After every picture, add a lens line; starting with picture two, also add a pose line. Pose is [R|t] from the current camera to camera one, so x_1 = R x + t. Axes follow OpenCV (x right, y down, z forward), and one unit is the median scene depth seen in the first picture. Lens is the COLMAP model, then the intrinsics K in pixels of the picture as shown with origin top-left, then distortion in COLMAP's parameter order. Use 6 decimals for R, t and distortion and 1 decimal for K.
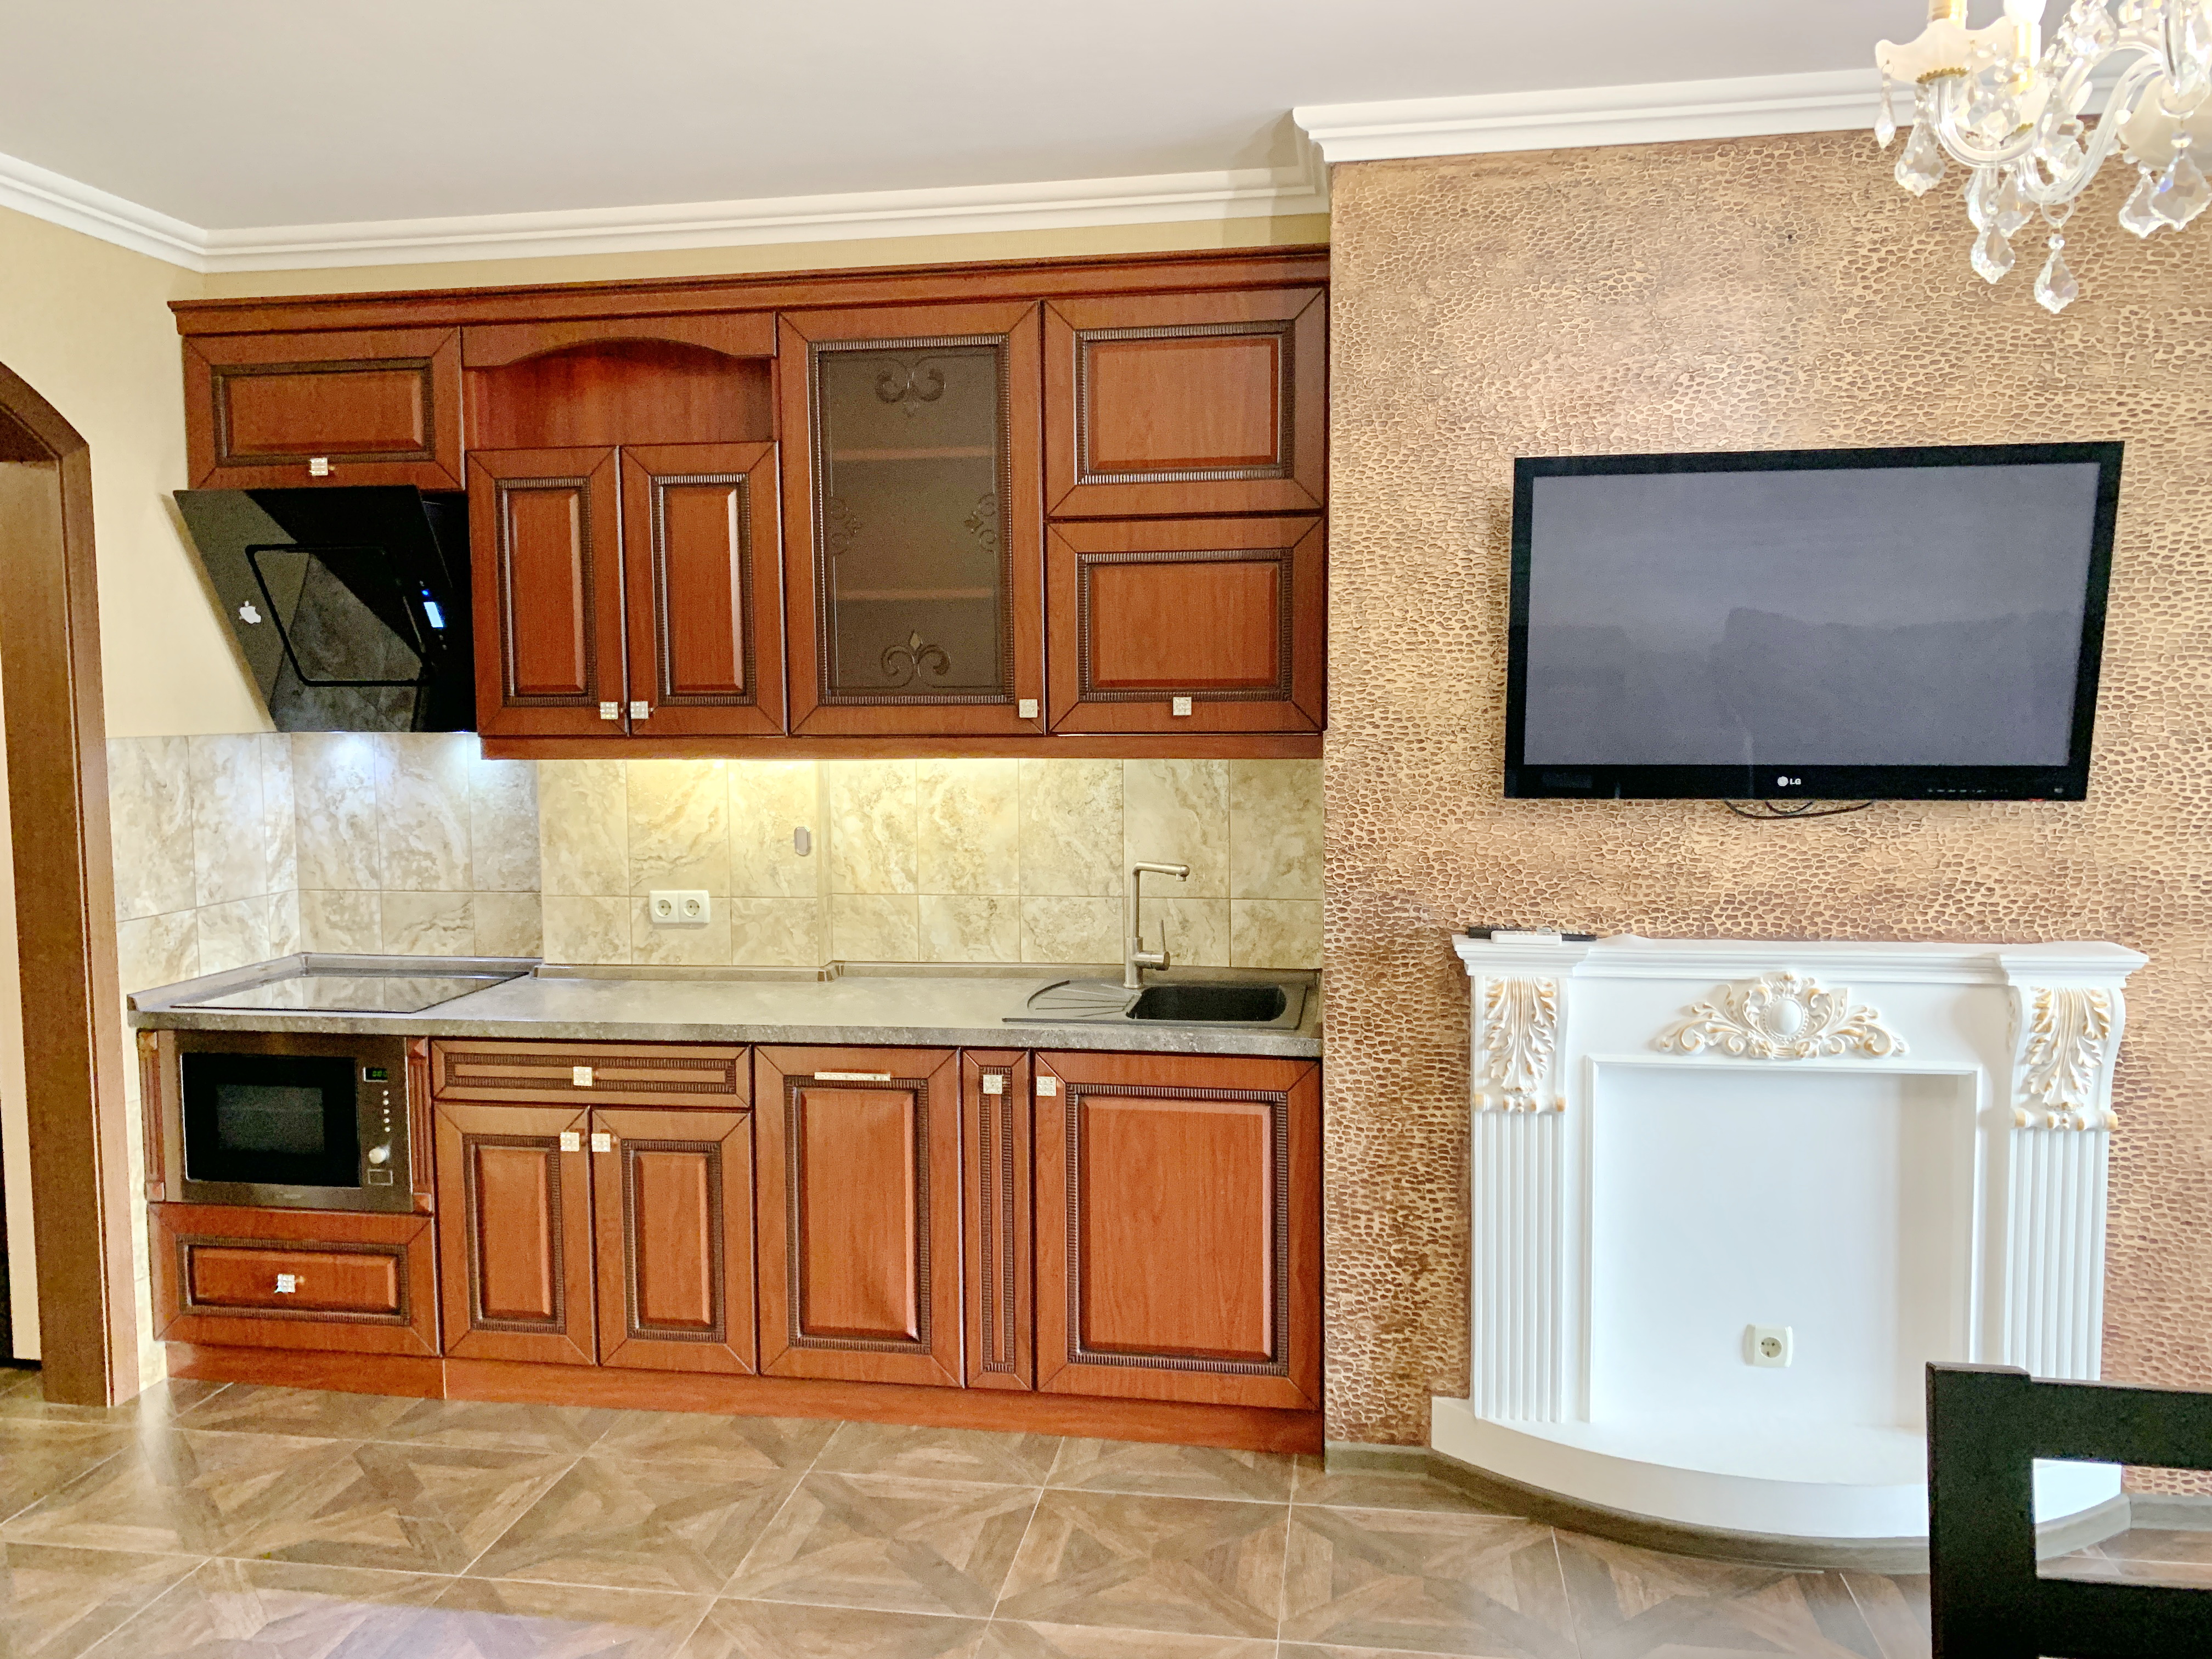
lens RADIAL K [[1674.2, 0, 1106.0], [0, 1674.2, 829.5], [0, 0, 1]] dist [0.049697, -0.061413]
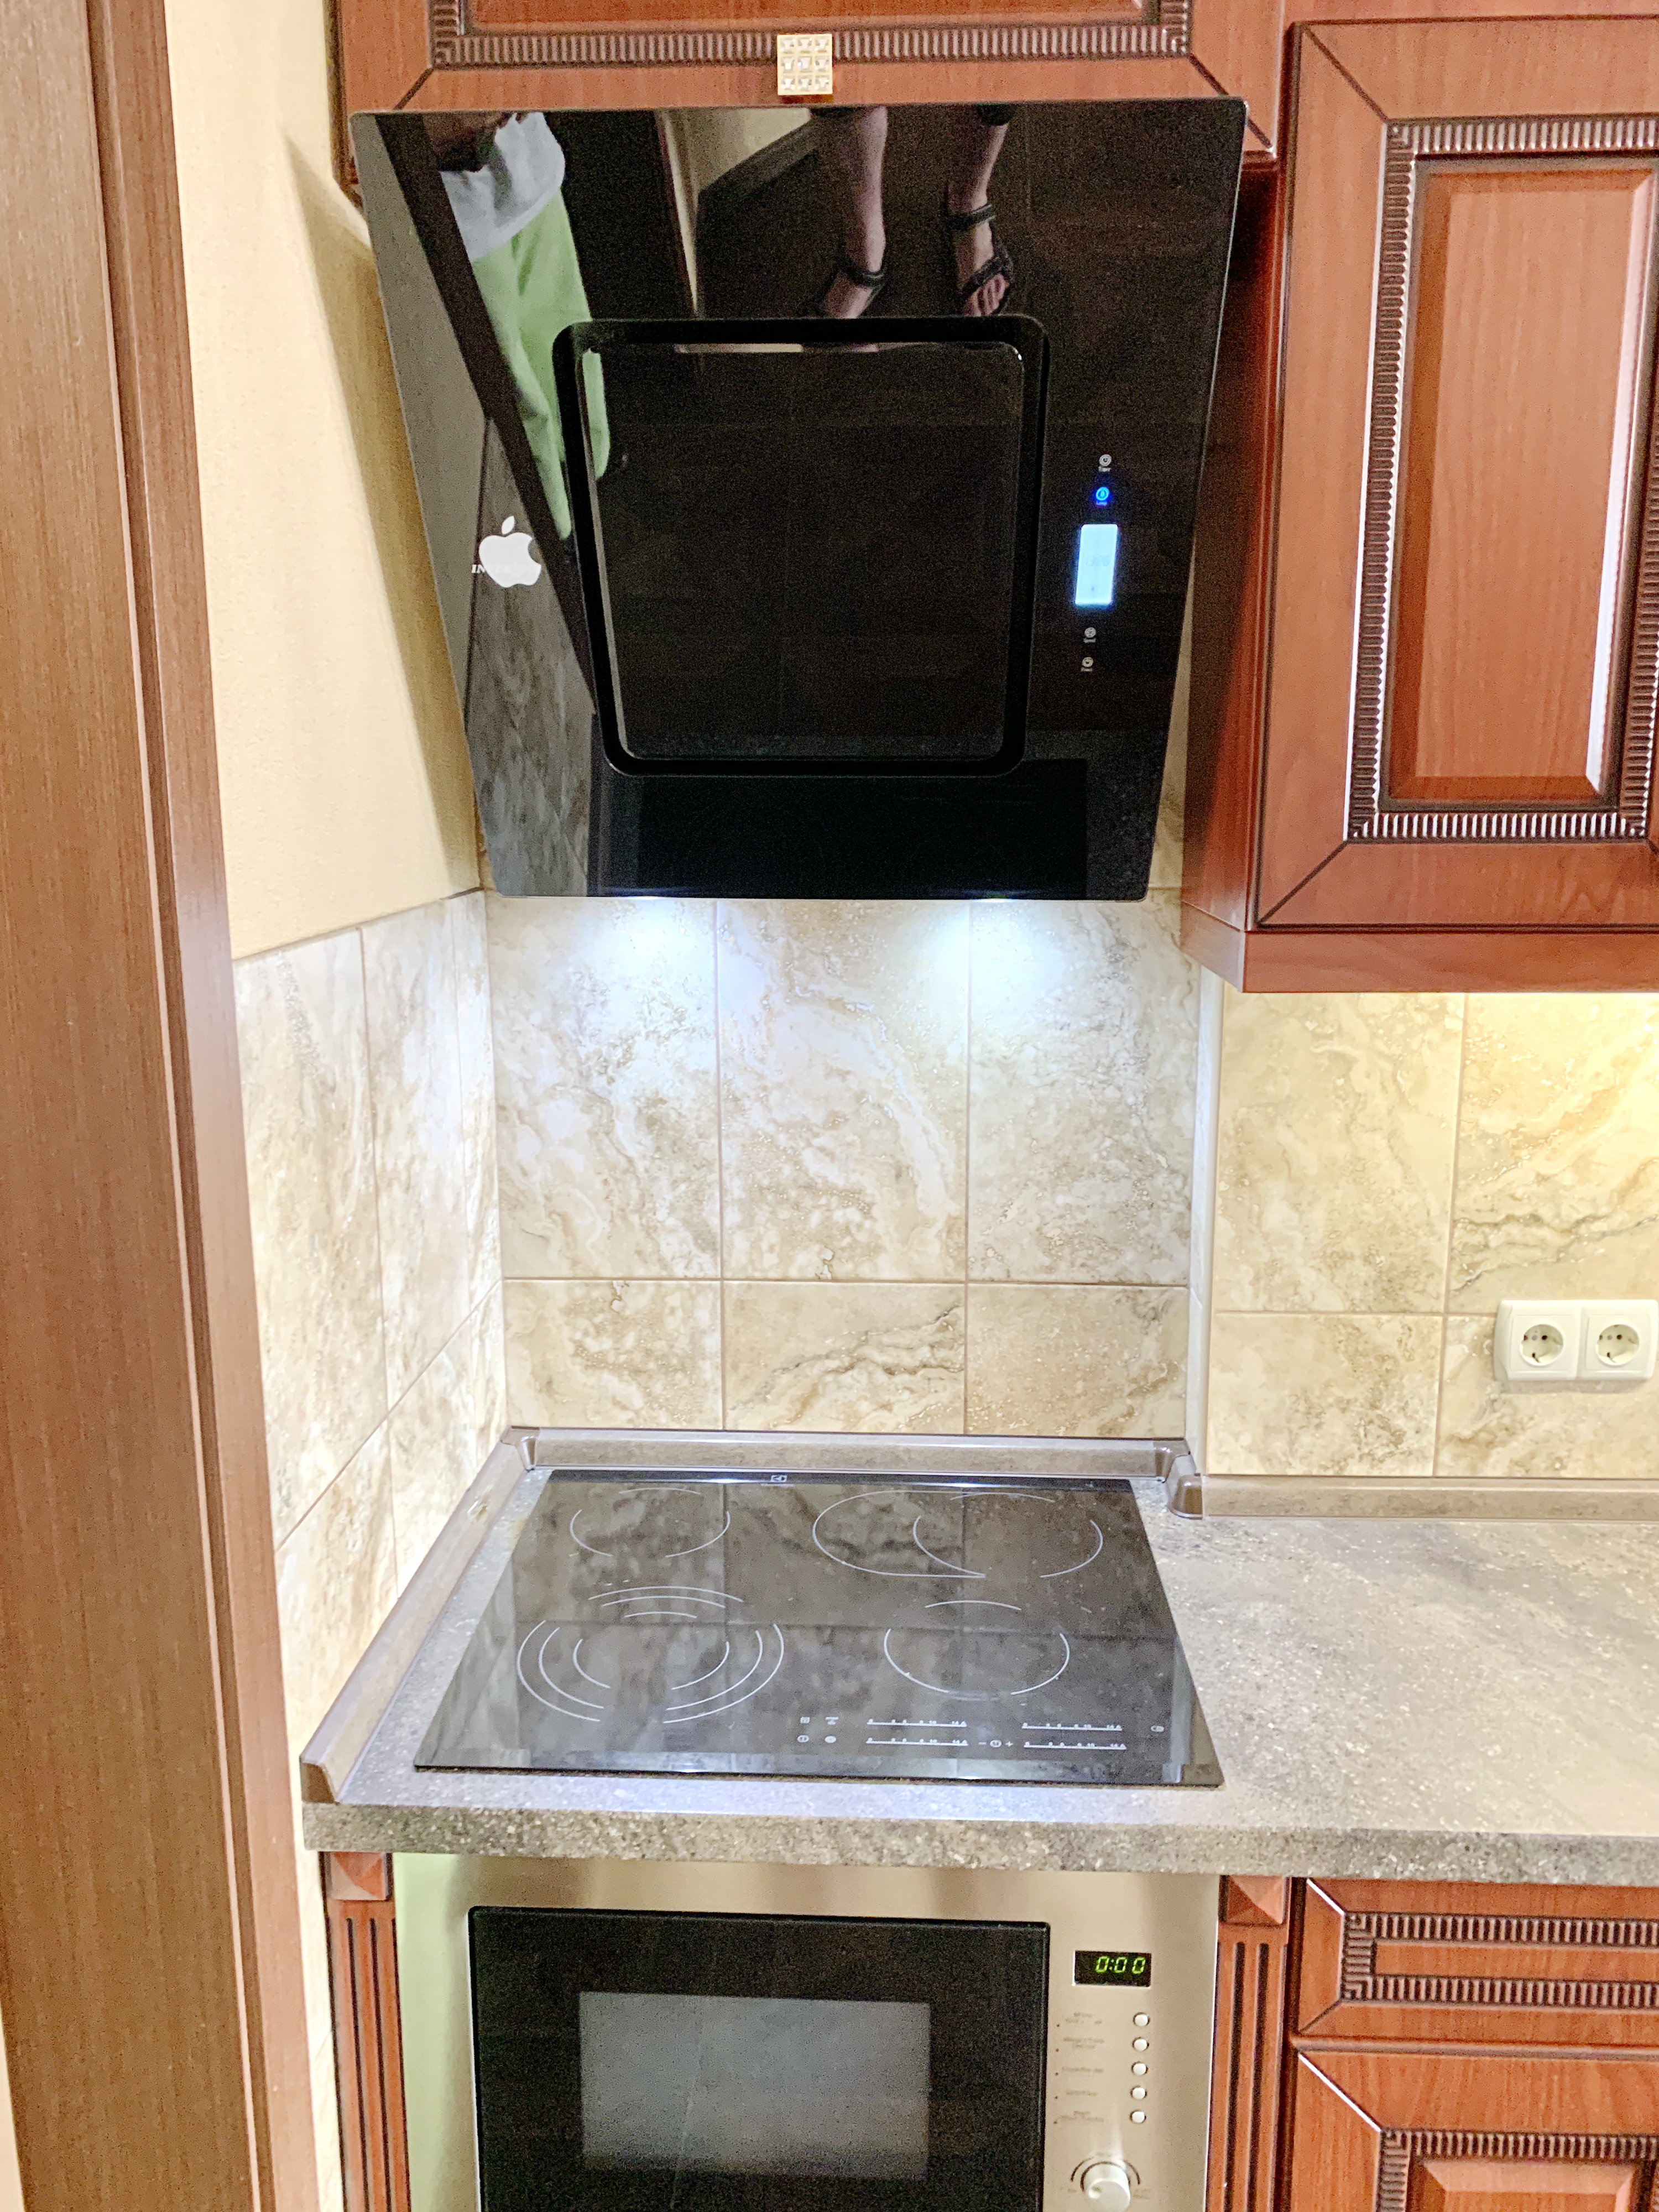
lens RADIAL K [[1704.6, 0, 834.2], [0, 1704.6, 1097.3], [0, 0, 1]] dist [0.101027, -0.070602]
pose [[0.991347, -0.019926, 0.129746, -0.459635], [0.002837, 0.991433, 0.130588, -0.061934], [-0.131237, -0.129090, 0.982910, 0.600575]]
